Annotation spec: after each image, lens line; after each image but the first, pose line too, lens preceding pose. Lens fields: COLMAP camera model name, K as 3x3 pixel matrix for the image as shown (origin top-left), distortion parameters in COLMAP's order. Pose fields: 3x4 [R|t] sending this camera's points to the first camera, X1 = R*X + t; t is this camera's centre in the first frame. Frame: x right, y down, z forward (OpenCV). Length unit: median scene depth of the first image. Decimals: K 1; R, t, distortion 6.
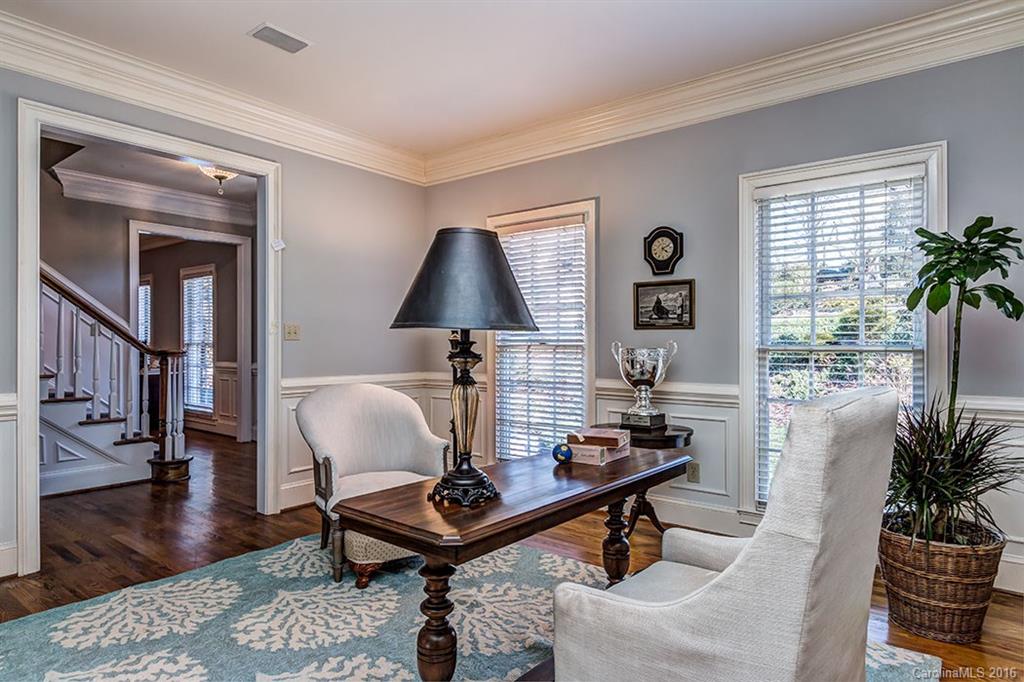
lens RADIAL K [[592.6, 0, 515.9], [0, 592.6, 337.0], [0, 0, 1]] dist [-0.001078, -0.001064]
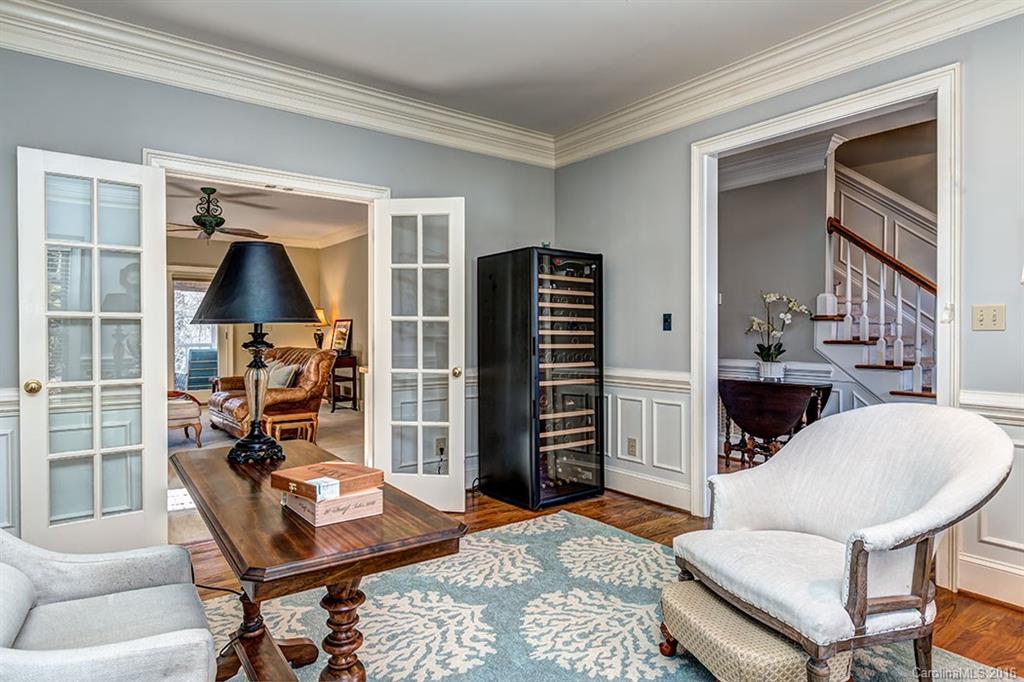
lens RADIAL K [[592.6, 0, 515.9], [0, 592.6, 337.0], [0, 0, 1]] dist [-0.001078, -0.001064]
pose [[-0.262348, 0.010221, -0.964919, 0.655426], [0.006273, 0.999941, 0.008886, 0.004036], [0.964953, -0.003721, -0.262396, 1.251626]]
